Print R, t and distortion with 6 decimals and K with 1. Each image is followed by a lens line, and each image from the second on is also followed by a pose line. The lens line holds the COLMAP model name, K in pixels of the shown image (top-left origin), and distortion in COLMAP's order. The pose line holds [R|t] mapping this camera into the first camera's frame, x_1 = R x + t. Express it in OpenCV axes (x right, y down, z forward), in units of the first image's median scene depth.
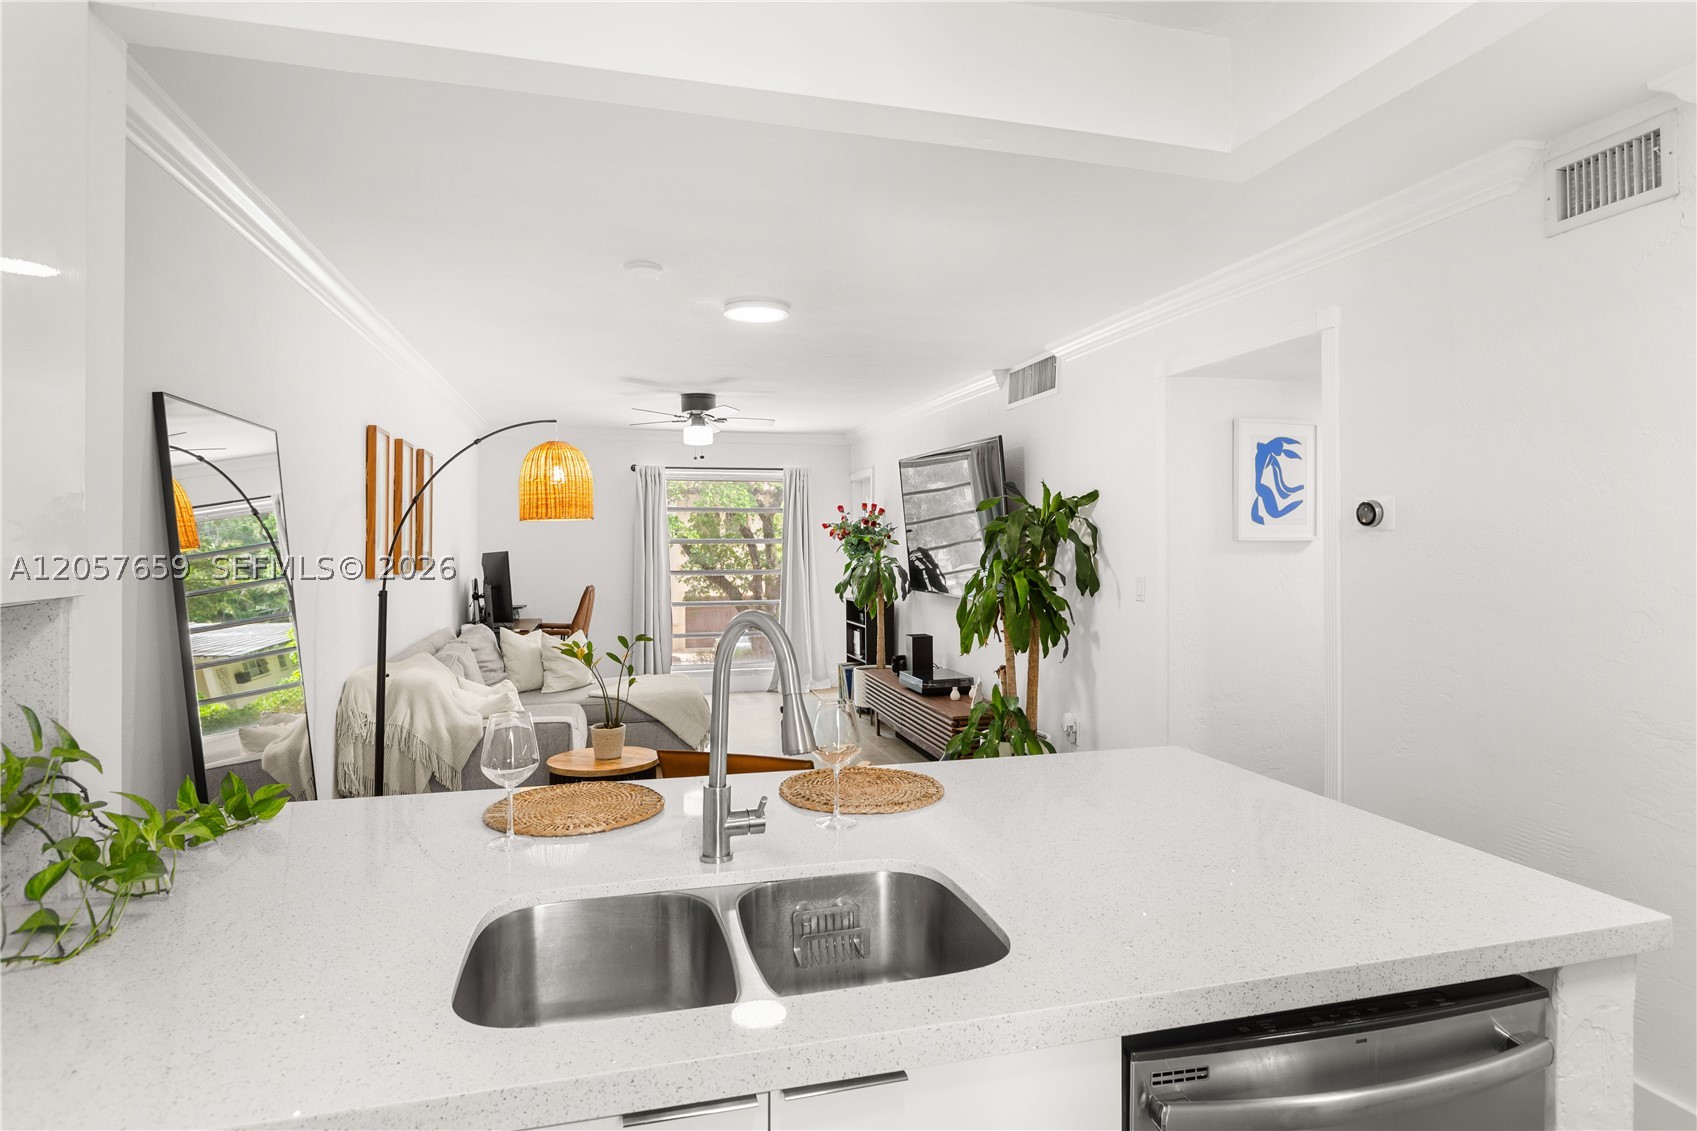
lens RADIAL K [[910.4, 0, 846.3], [0, 910.4, 532.0], [0, 0, 1]] dist [-0.001877, -0.001724]
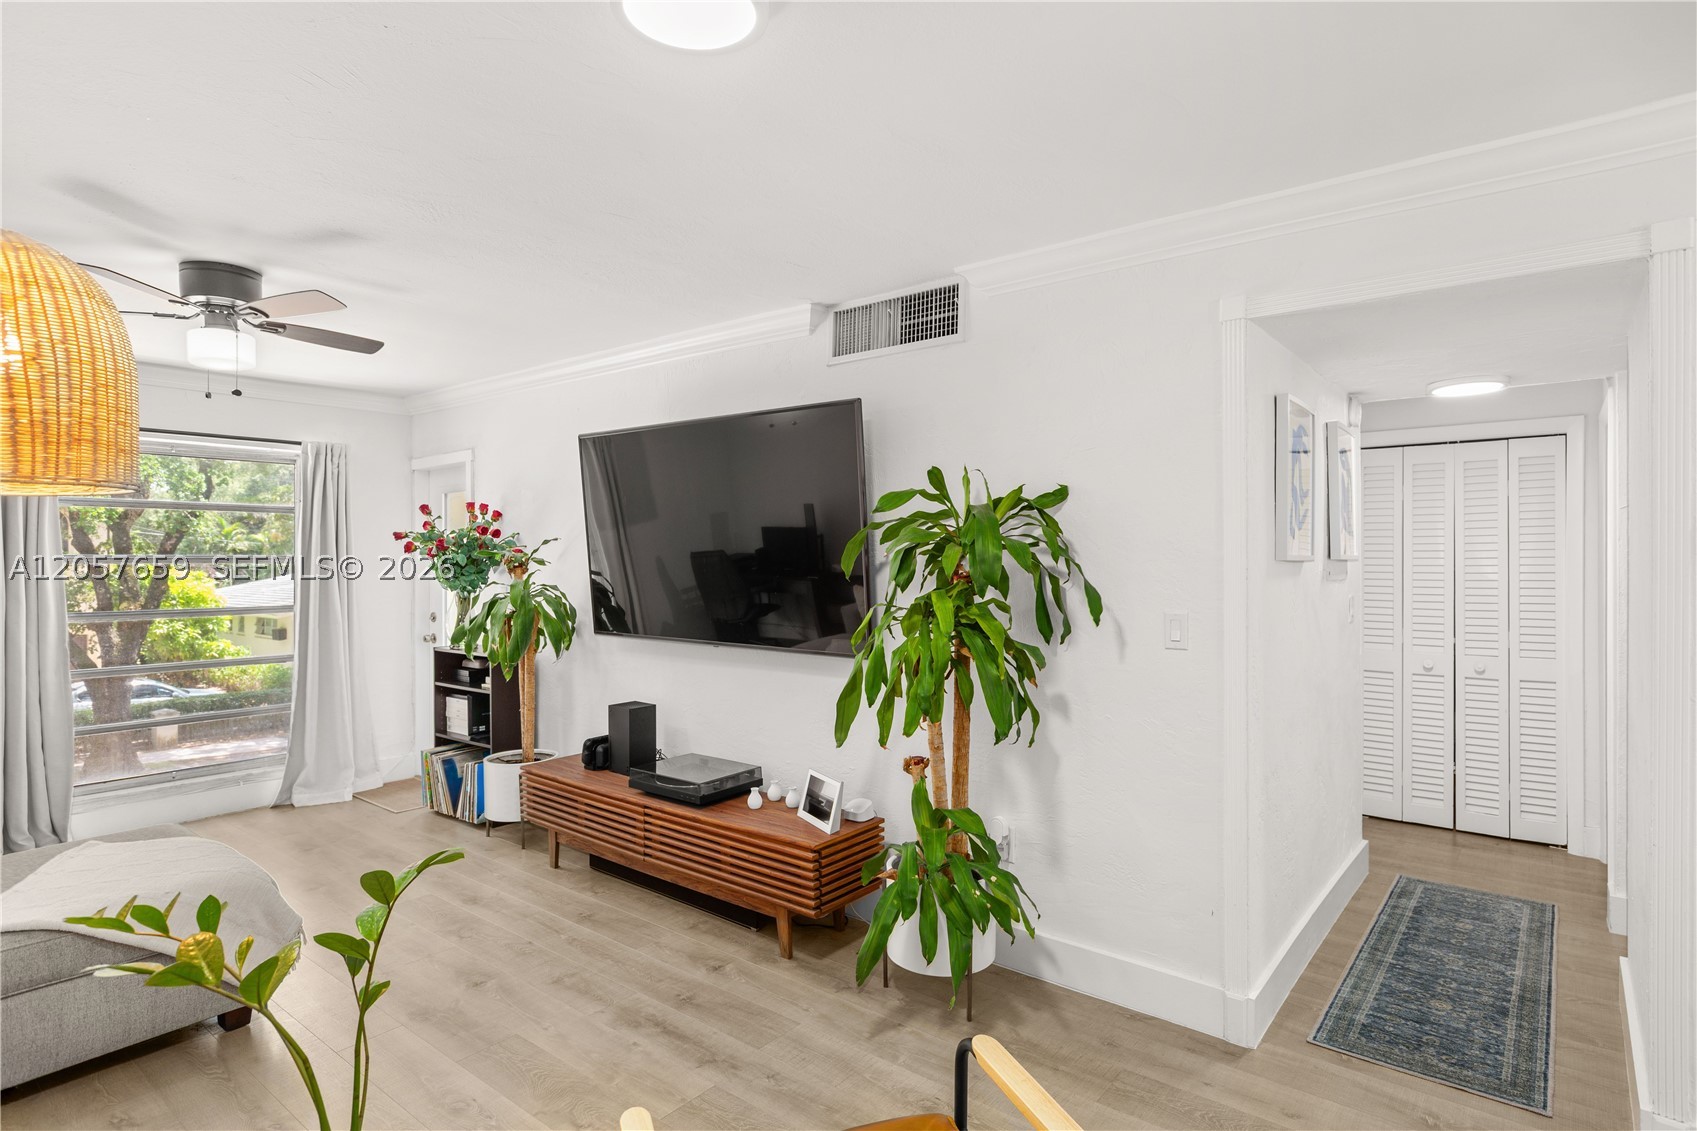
lens RADIAL K [[900.9, 0, 851.8], [0, 900.9, 559.1], [0, 0, 1]] dist [0.001198, -0.001163]
pose [[0.807270, 0.002161, 0.590179, -0.477330], [-0.007644, 0.999948, 0.006793, 0.010207], [-0.590133, -0.009995, 0.807244, 1.065221]]
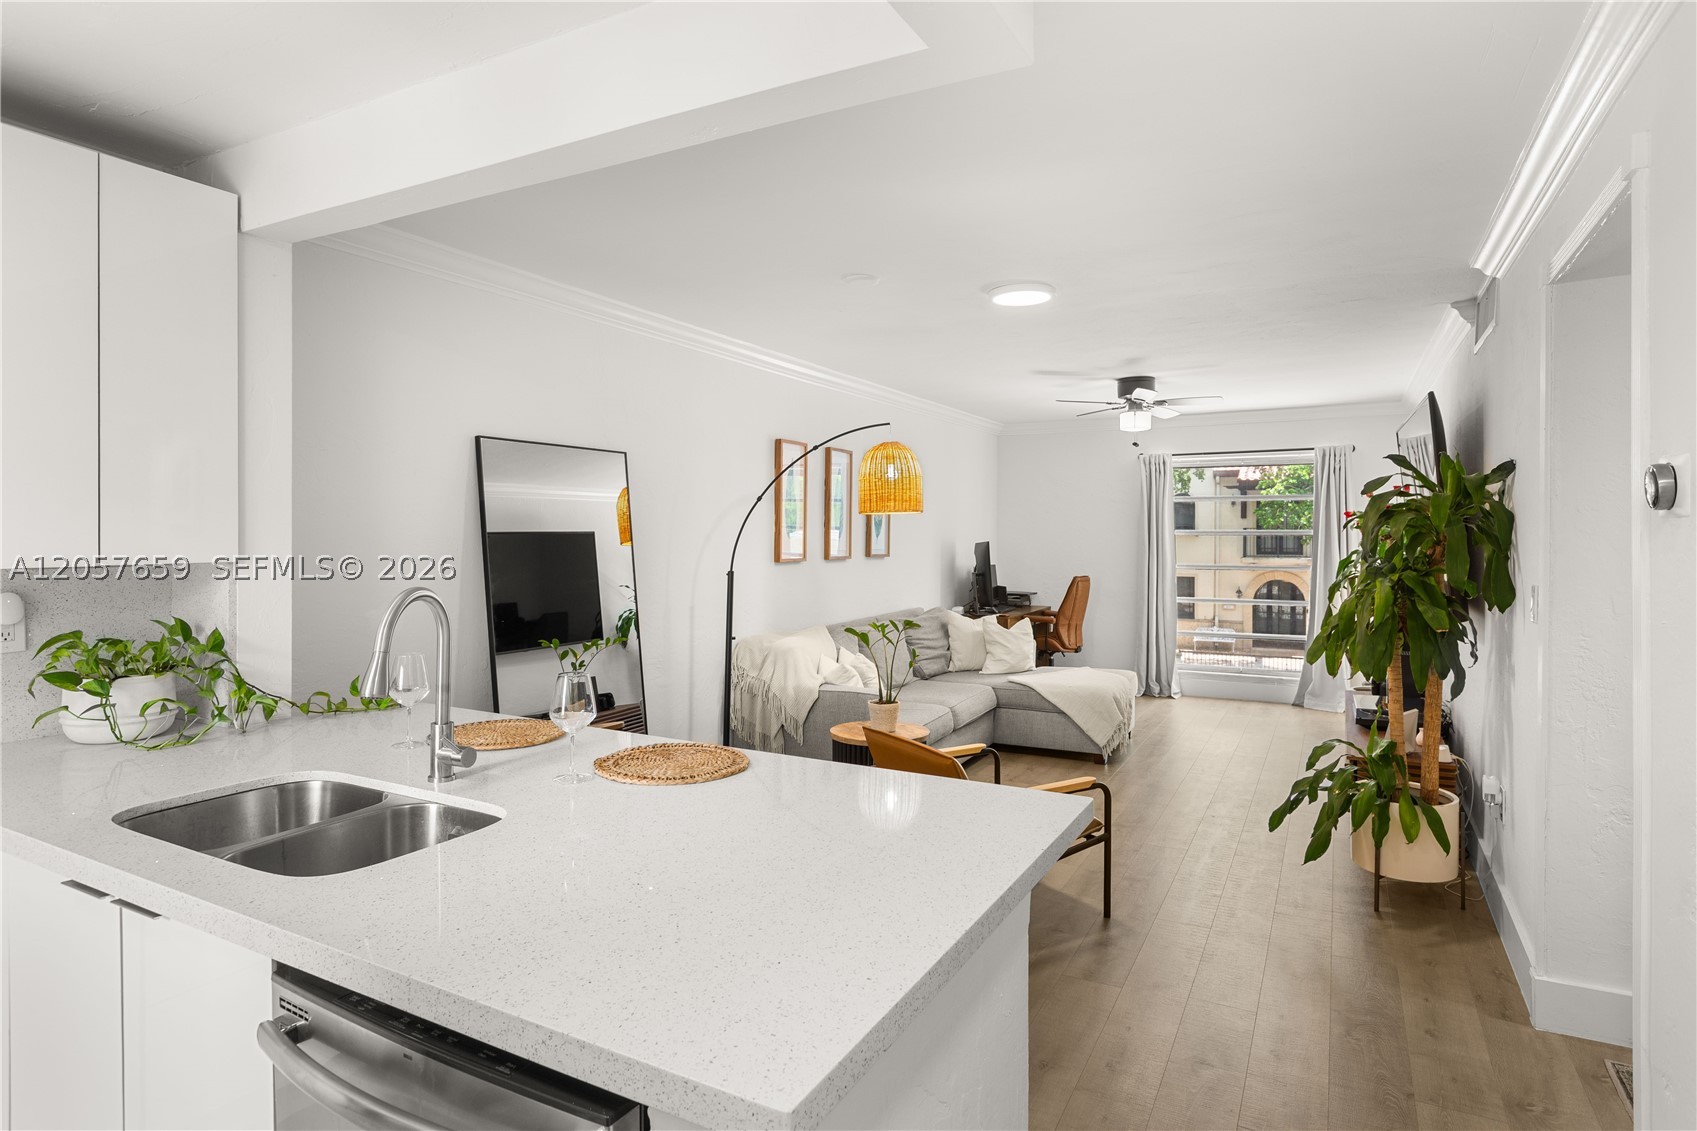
lens RADIAL K [[906.4, 0, 851.7], [0, 906.4, 540.4], [0, 0, 1]] dist [-0.001563, -0.000609]
pose [[0.729646, 0.007627, -0.683782, 0.730843], [0.005589, 0.999838, 0.017116, 0.000620], [0.683802, -0.016310, 0.729485, 0.296085]]
